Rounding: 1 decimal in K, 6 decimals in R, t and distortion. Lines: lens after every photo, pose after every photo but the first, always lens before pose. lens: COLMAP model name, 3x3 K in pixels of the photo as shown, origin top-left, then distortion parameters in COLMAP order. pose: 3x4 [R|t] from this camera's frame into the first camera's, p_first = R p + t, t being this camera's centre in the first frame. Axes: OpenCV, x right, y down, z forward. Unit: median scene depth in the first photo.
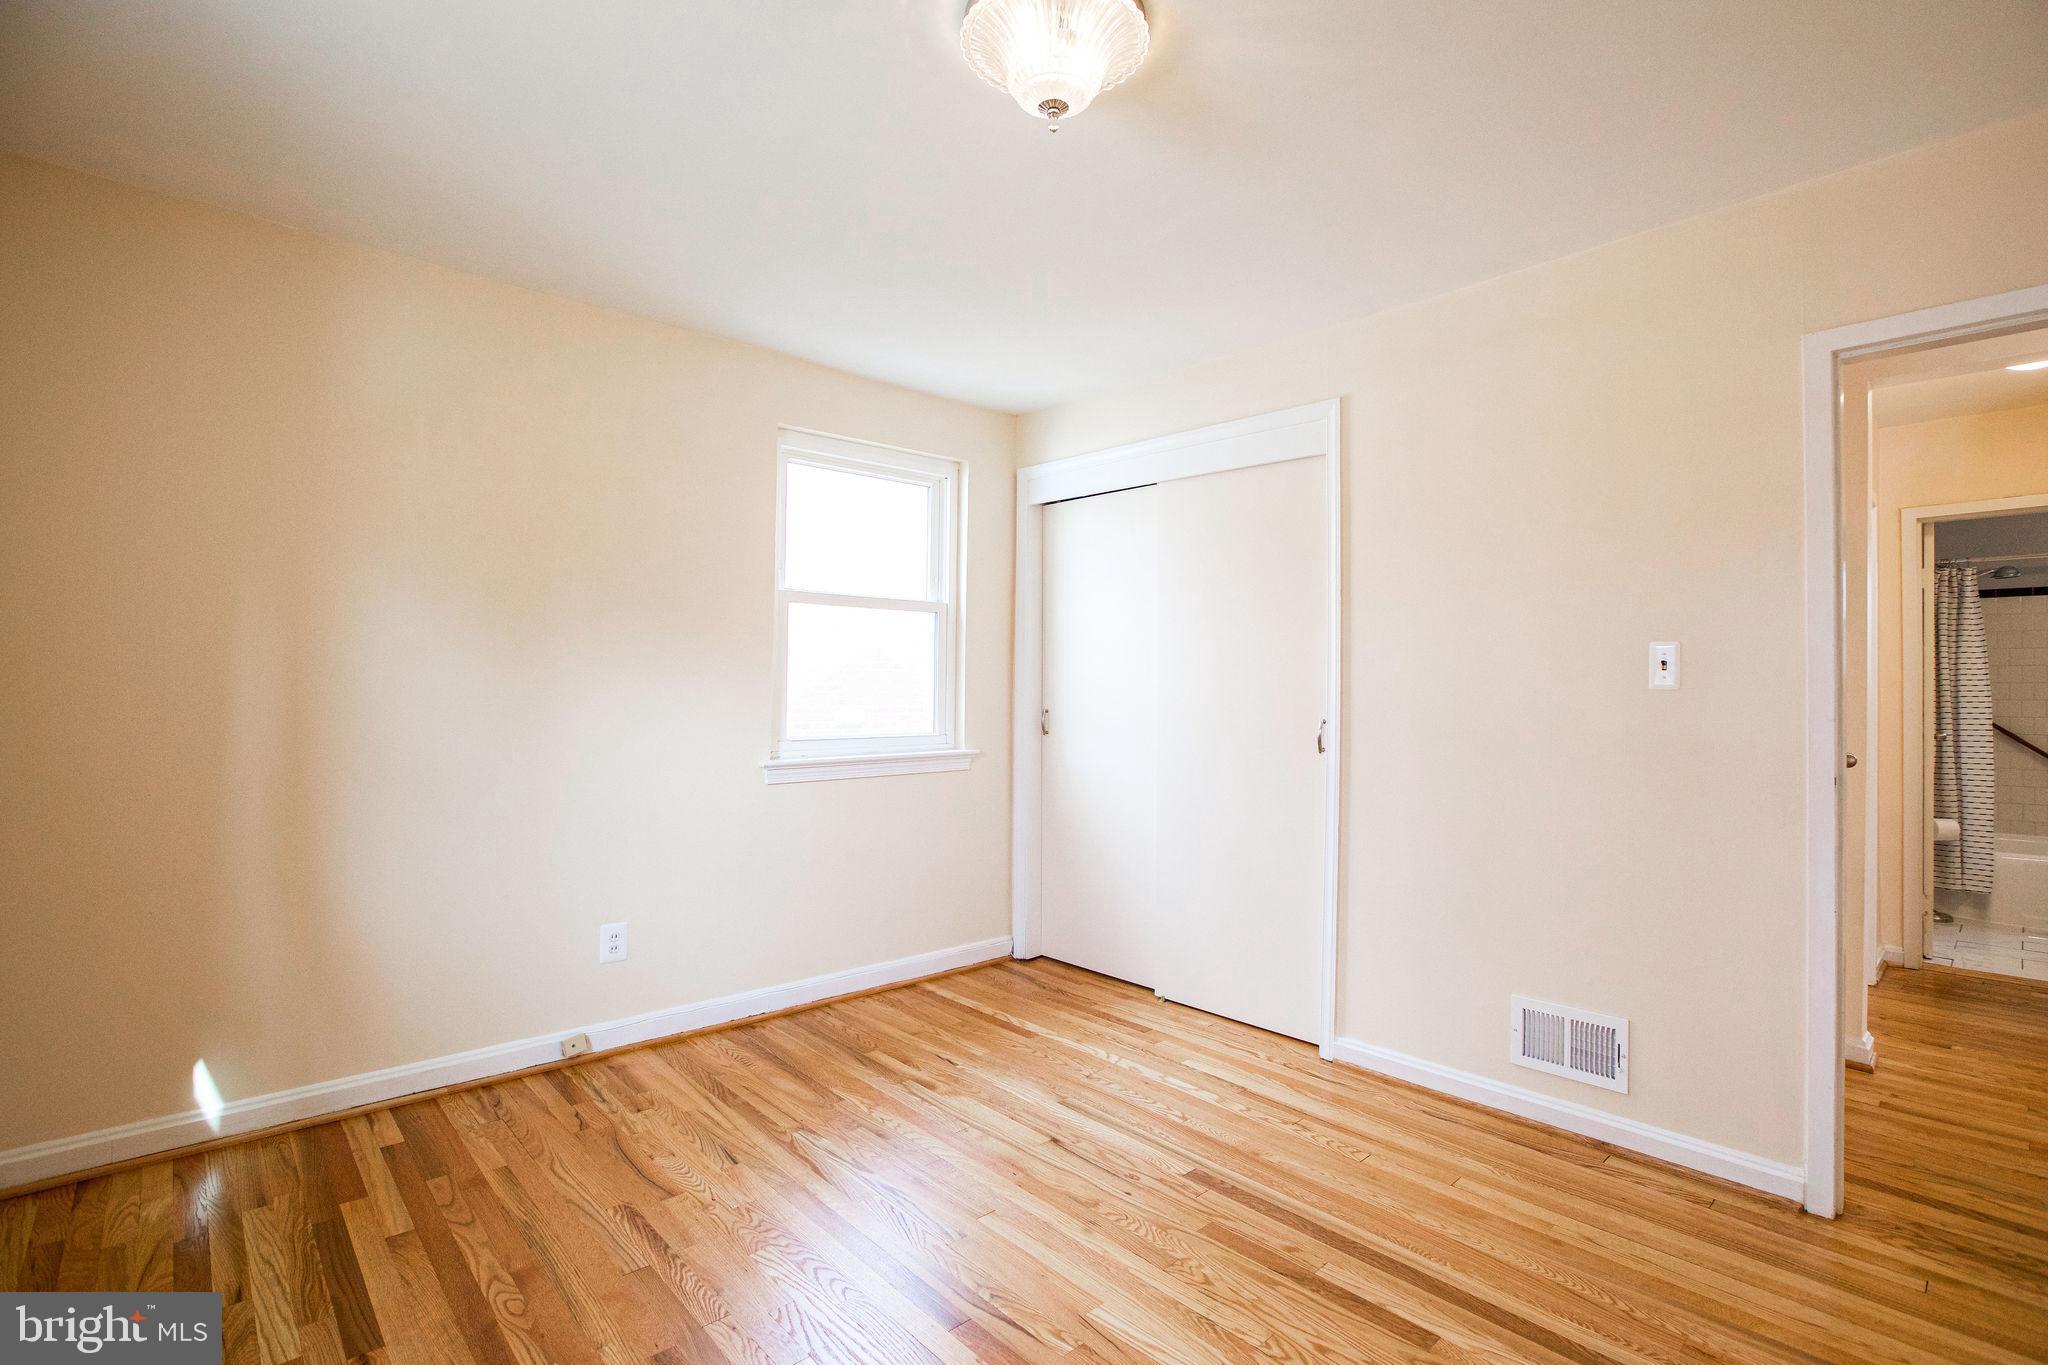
lens RADIAL K [[937.6, 0, 1028.4], [0, 937.6, 696.3], [0, 0, 1]] dist [-0.001302, -0.000039]
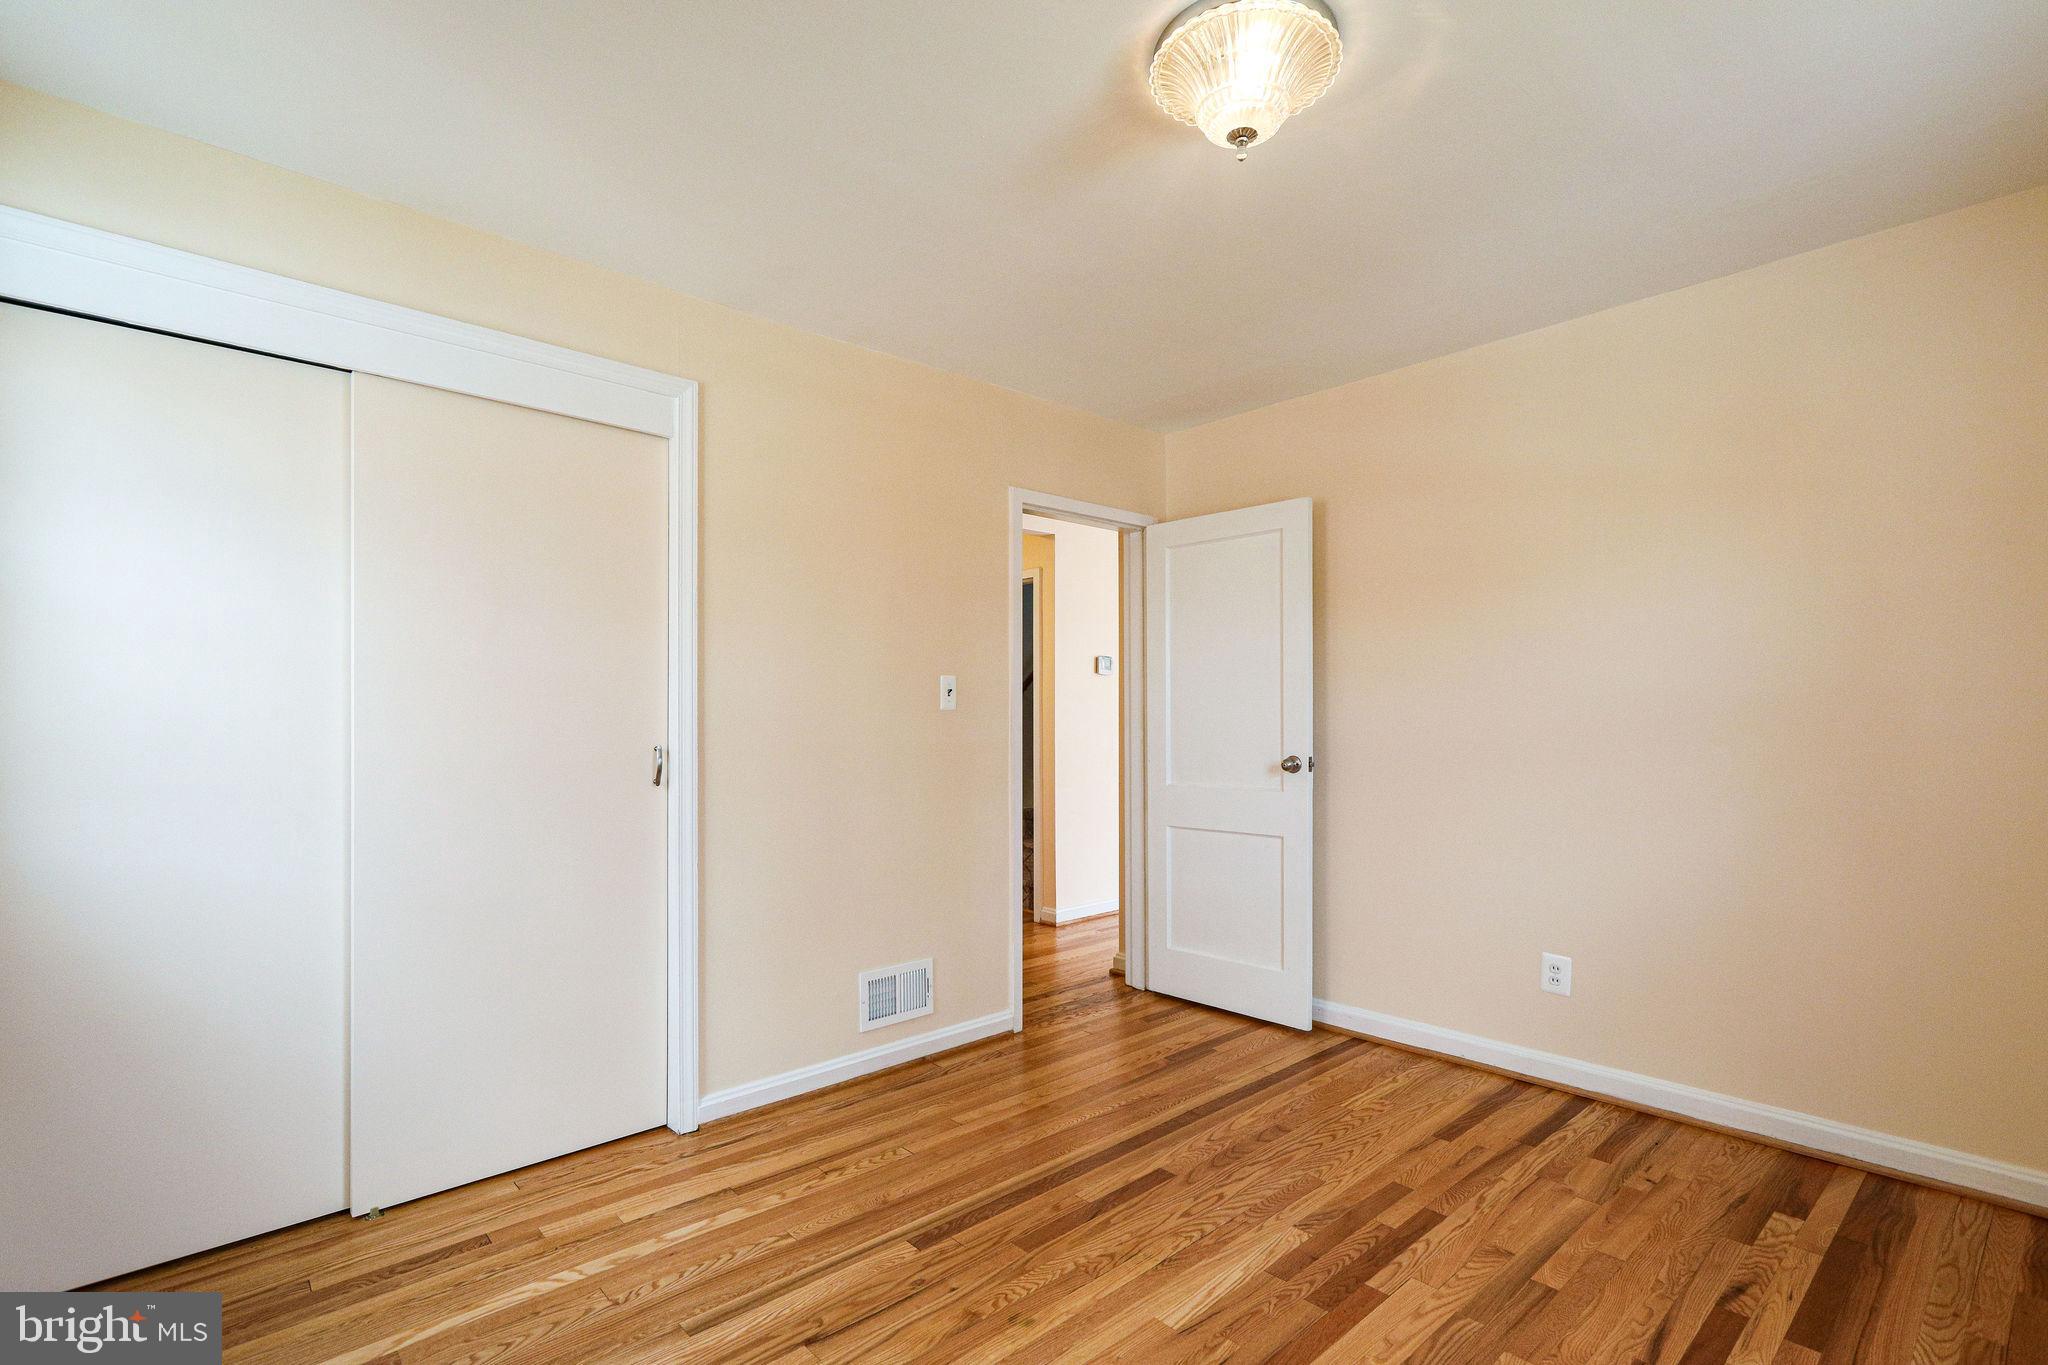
lens RADIAL K [[939.2, 0, 1017.8], [0, 939.2, 719.3], [0, 0, 1]] dist [0.000201, 0.000222]
pose [[0.011102, 0.001388, 0.999937, -0.692864], [0.010155, 0.999947, -0.001500, 0.008606], [-0.999887, 0.010171, 0.011088, 0.849416]]
